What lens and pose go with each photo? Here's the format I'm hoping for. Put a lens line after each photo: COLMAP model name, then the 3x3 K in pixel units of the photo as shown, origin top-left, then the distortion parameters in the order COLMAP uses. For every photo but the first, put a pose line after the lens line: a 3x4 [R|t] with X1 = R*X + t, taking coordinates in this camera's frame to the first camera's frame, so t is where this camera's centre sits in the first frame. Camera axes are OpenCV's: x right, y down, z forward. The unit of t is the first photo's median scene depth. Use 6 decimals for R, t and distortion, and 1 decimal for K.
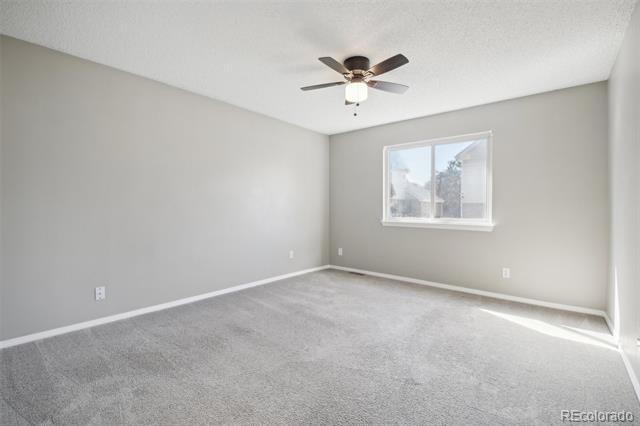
lens RADIAL K [[282.9, 0, 316.9], [0, 282.9, 211.6], [0, 0, 1]] dist [-0.000130, -0.009737]
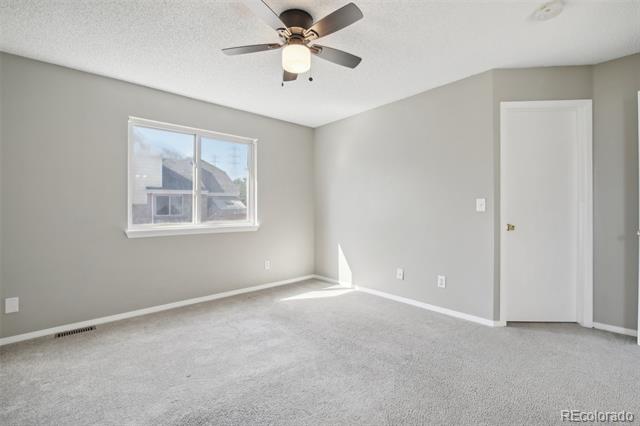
lens RADIAL K [[282.9, 0, 316.9], [0, 282.9, 211.6], [0, 0, 1]] dist [-0.000130, -0.009737]
pose [[0.137996, -0.011201, 0.990369, -0.466767], [0.024959, 0.999658, 0.007829, -0.007305], [-0.990118, 0.023638, 0.138228, 0.651063]]
